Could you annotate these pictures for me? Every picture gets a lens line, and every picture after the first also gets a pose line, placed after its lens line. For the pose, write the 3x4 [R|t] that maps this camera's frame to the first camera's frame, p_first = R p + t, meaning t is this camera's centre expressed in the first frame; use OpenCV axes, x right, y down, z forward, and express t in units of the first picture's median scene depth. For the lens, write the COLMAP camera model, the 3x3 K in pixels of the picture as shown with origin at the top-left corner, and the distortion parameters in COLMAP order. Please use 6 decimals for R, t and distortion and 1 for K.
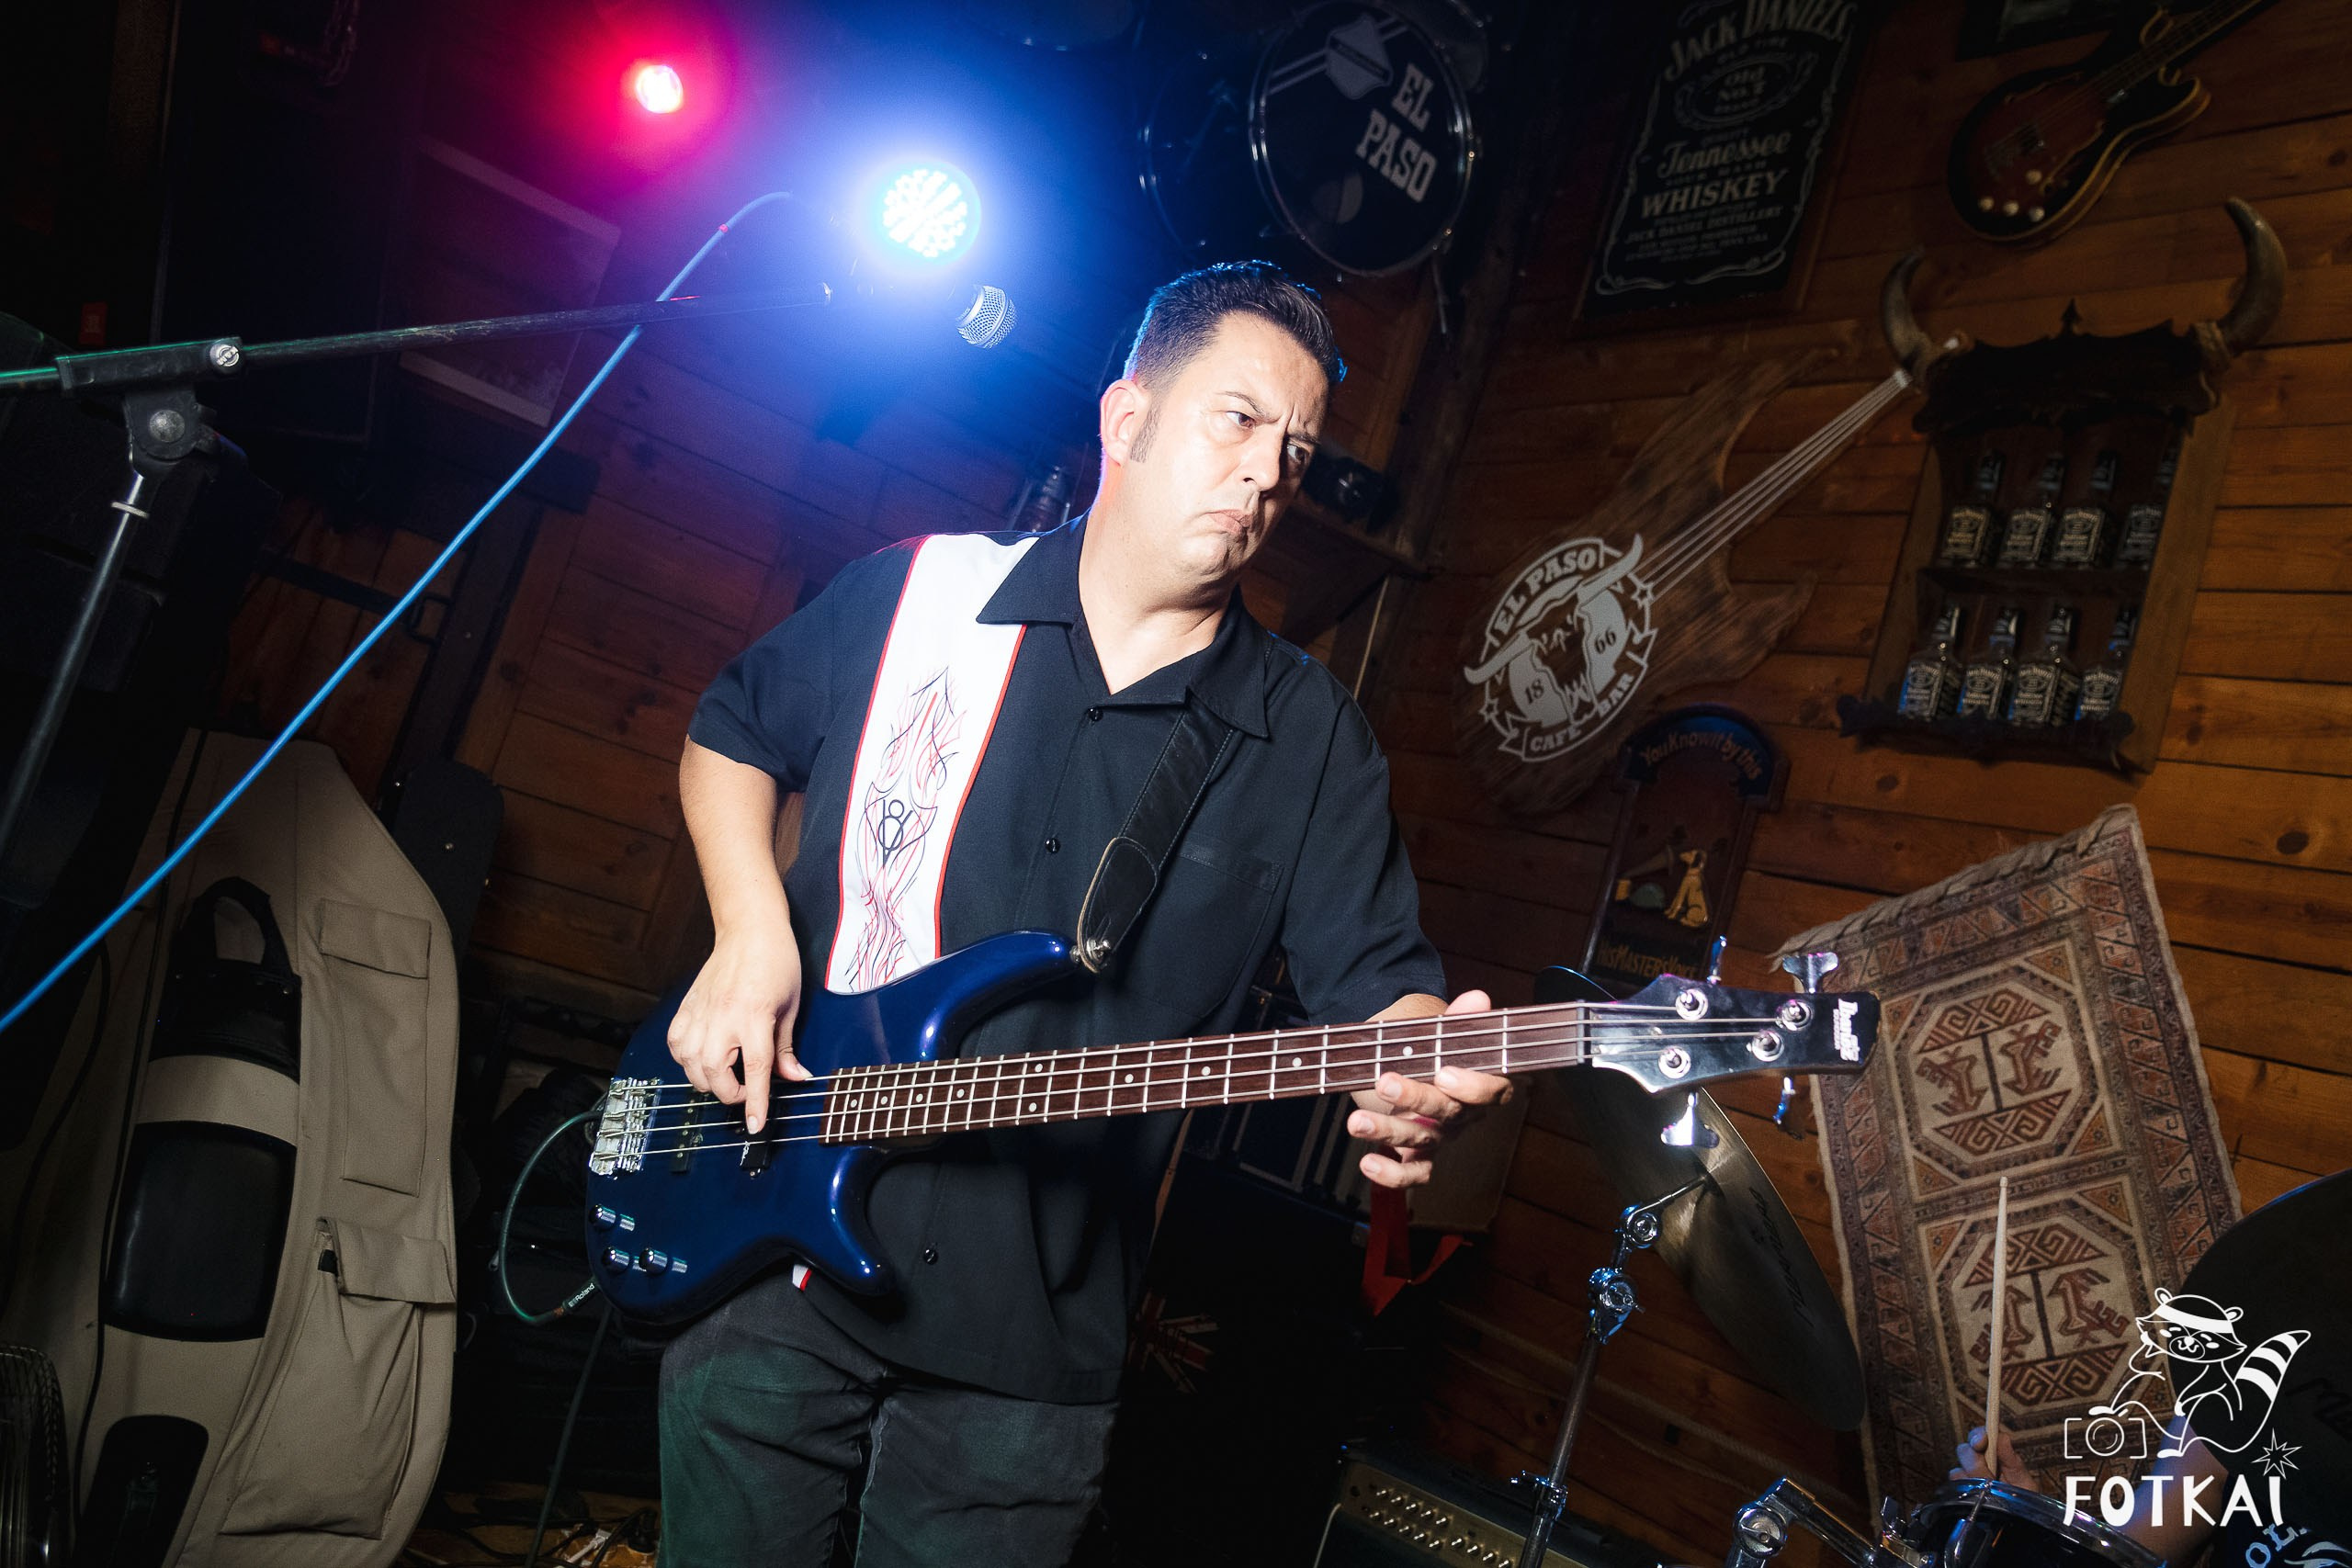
lens RADIAL K [[1845.8, 0, 1166.1], [0, 1845.8, 703.8], [0, 0, 1]] dist [-0.105458, 0.065820]
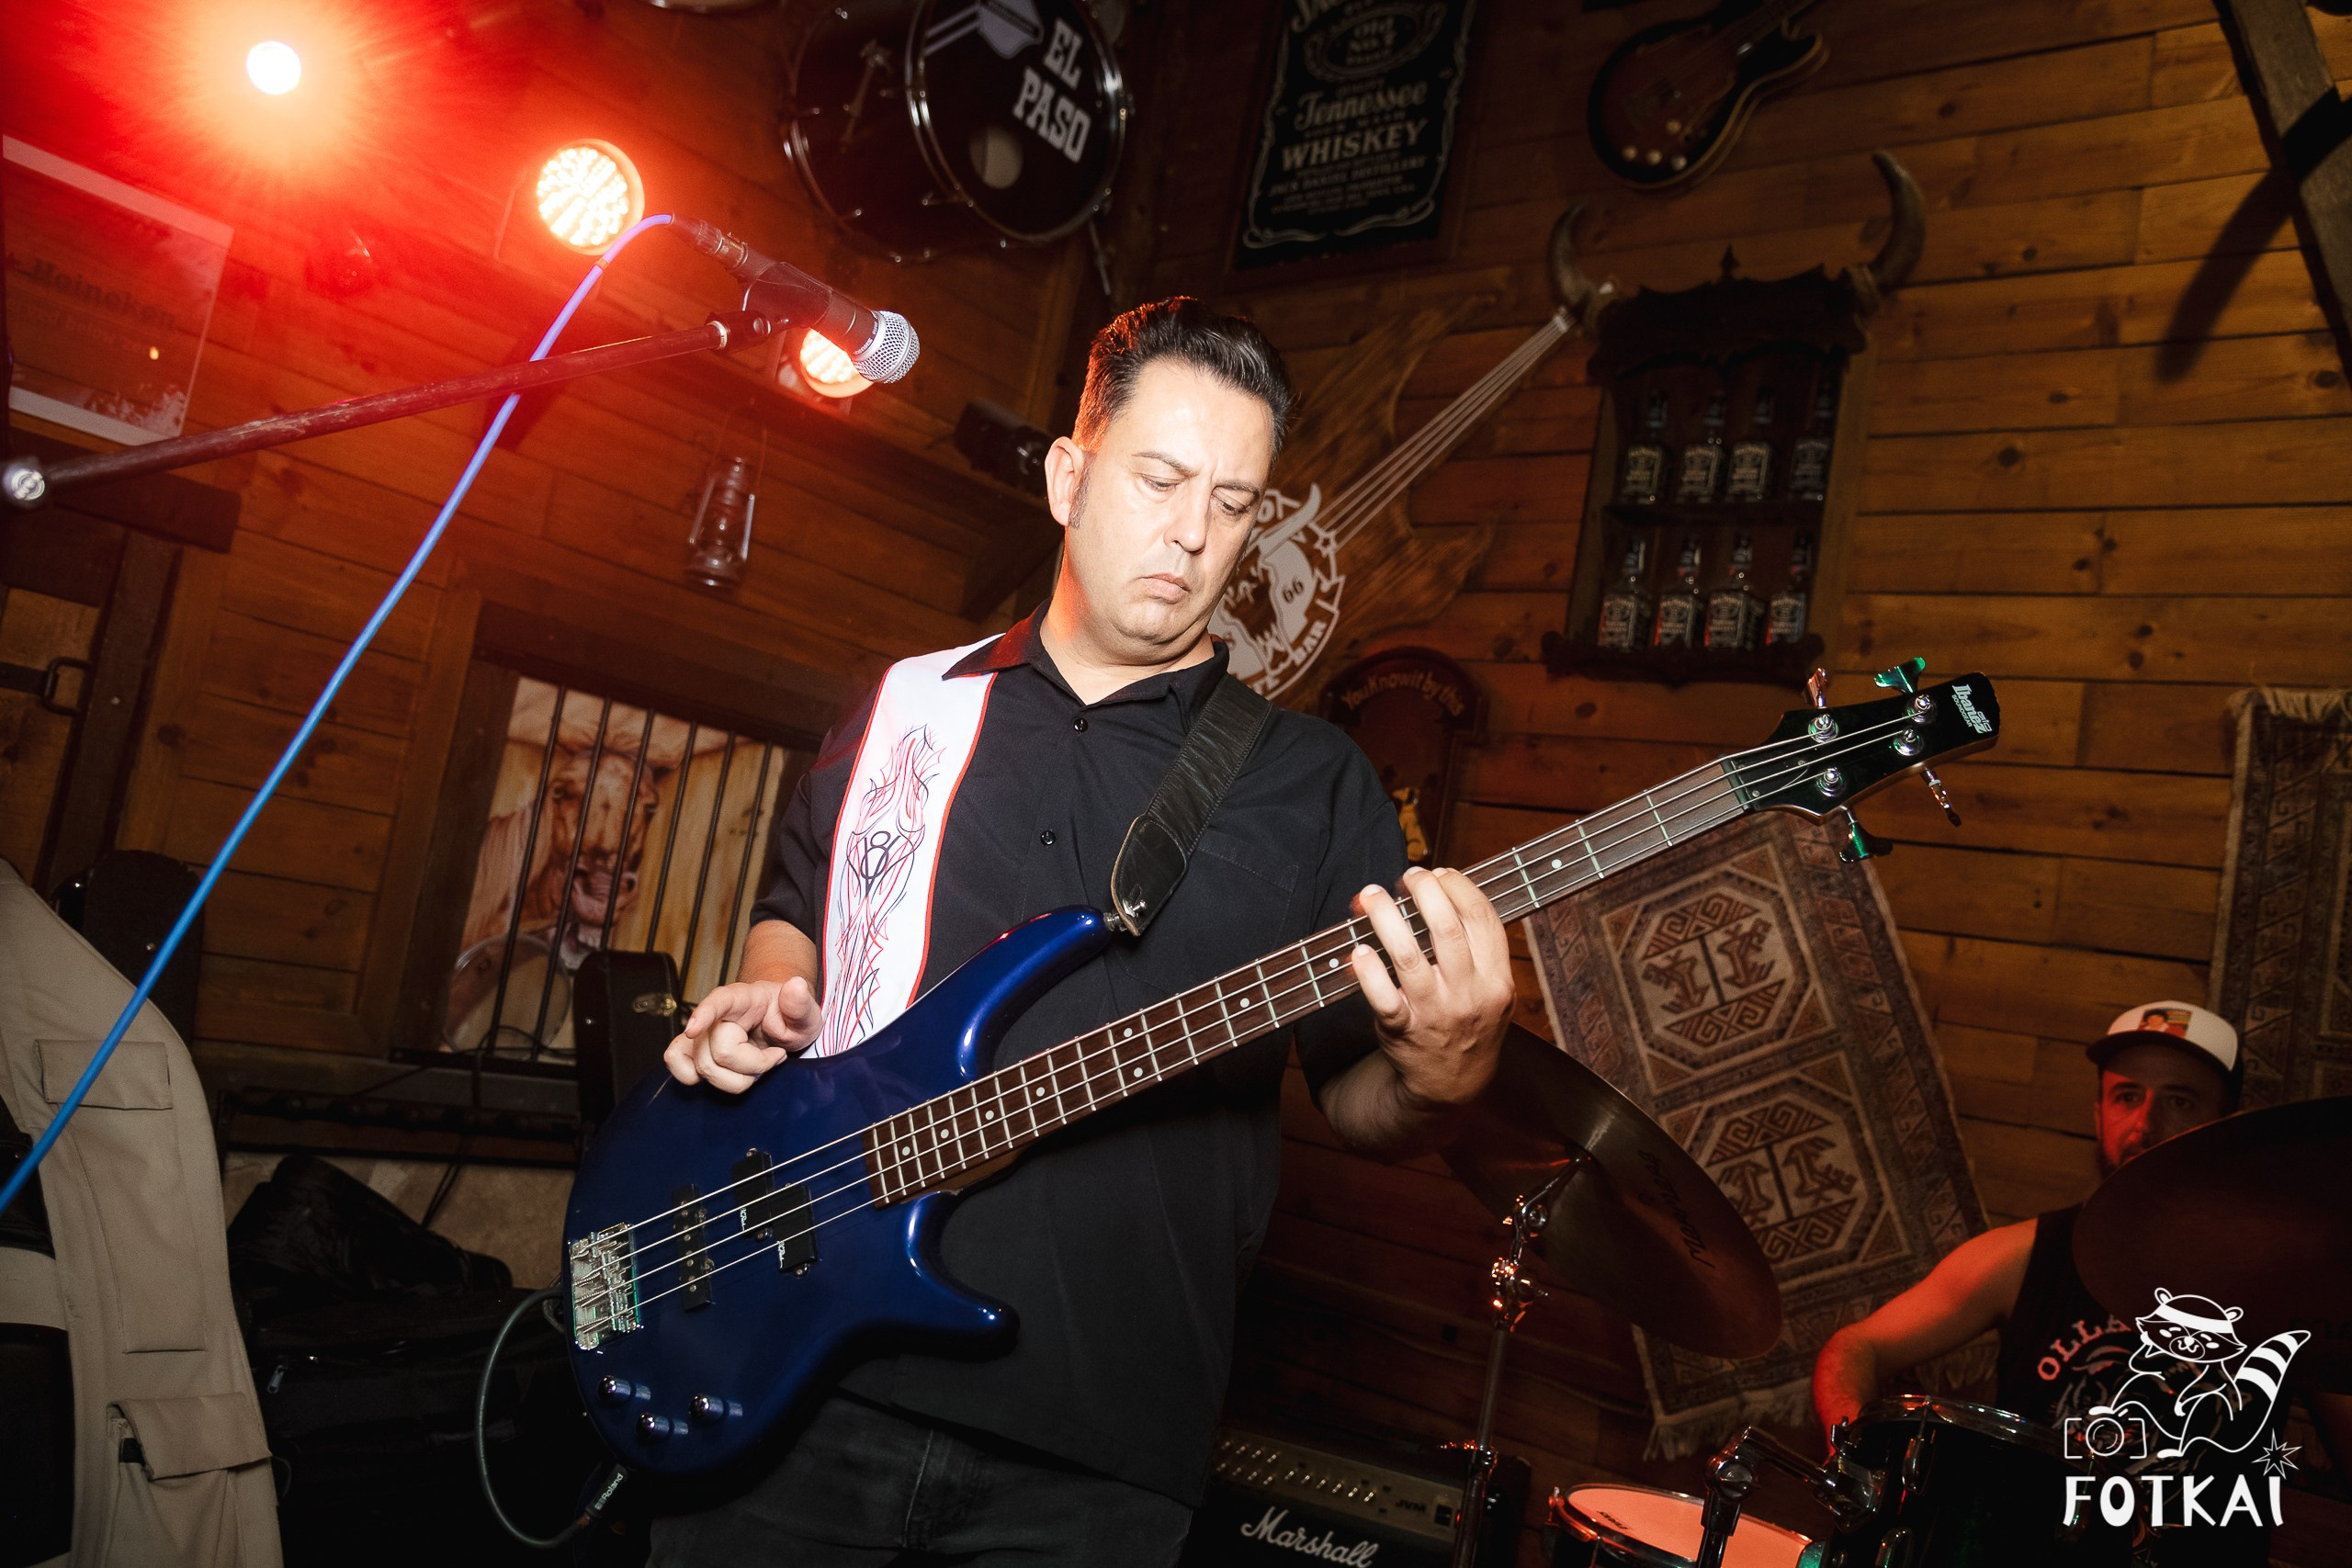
lens RADIAL K [[1750.4, 0, 1172.7], [0, 1750.4, 810.2], [0, 0, 1]] dist [-0.125987, 0.077564]
pose [[0.965507, -0.110039, 0.235981, -0.085062], [0.085173, 0.989924, 0.113122, -0.034447], [-0.246051, -0.089121, 0.965151, 0.069640]]
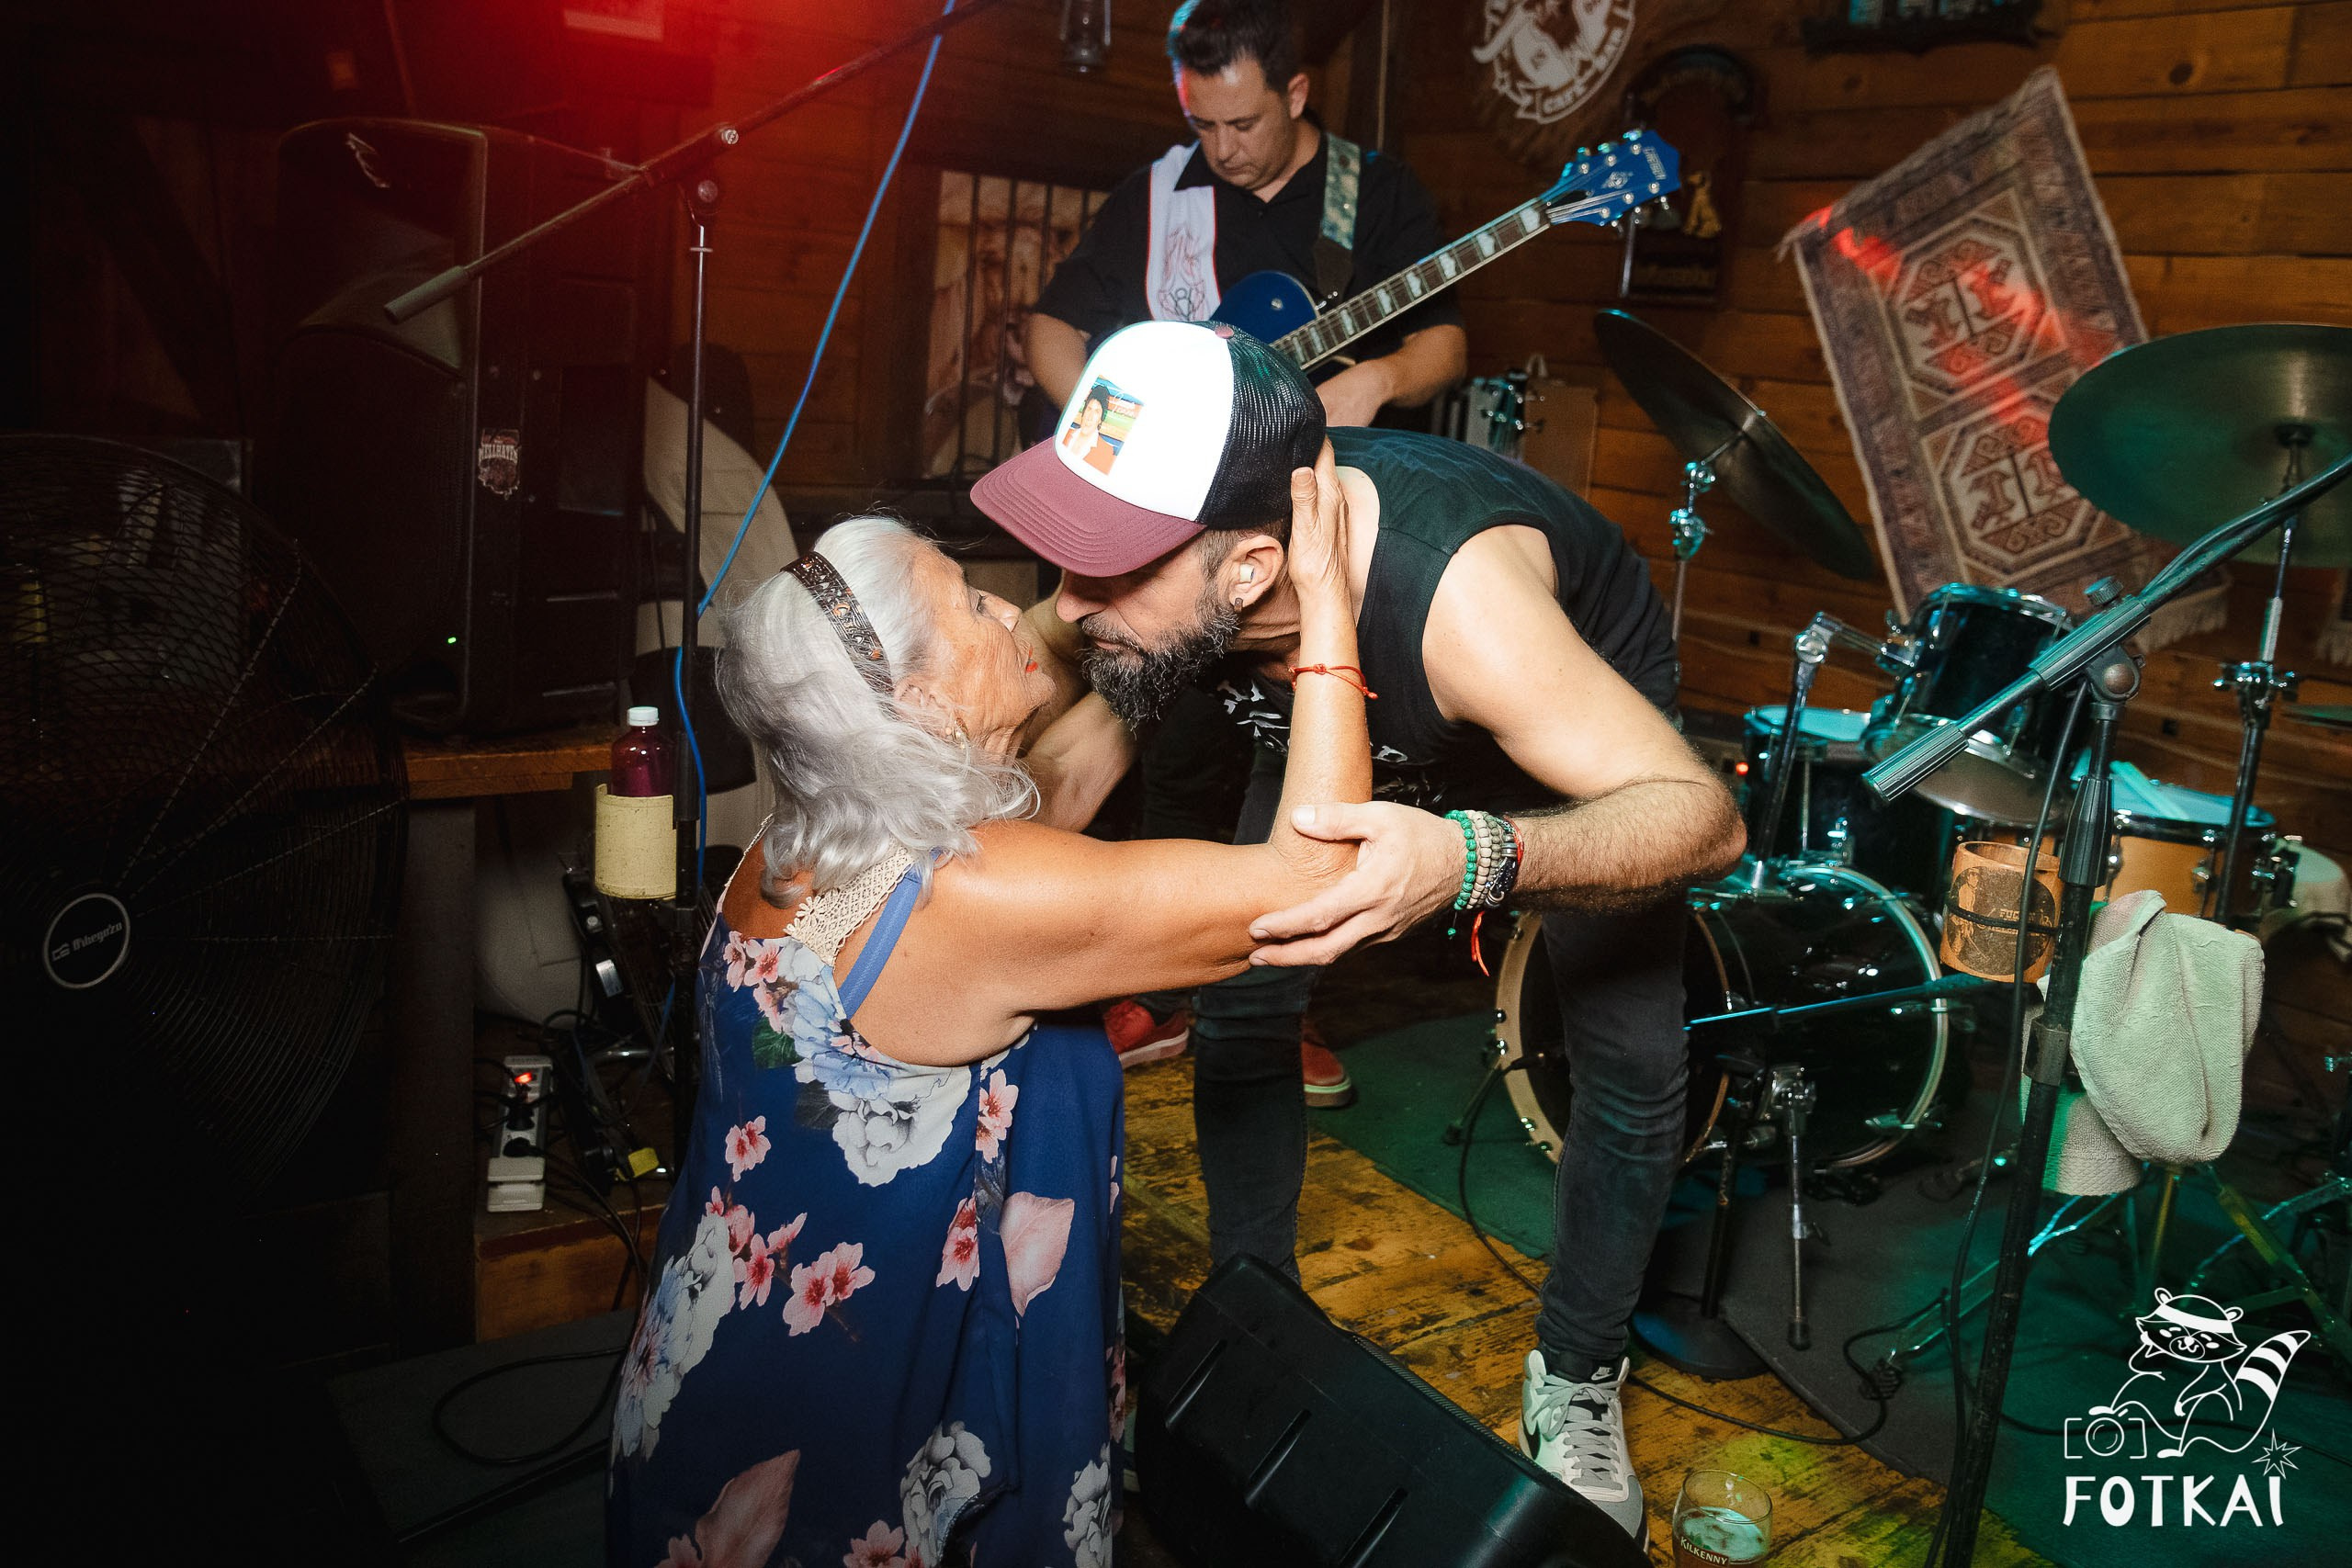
lens RADIAL K [[1841.3, 0, 1171.4], [0, 1841.3, 678.7], [0, 0, 1]] dist [-0.118263, 0.072310]
pose [[0.973846, -0.221842, -0.049094, -0.063235], [0.226187, 0.926084, 0.302007, -0.050920], [-0.021533, -0.305213, 0.952041, -0.221985]]
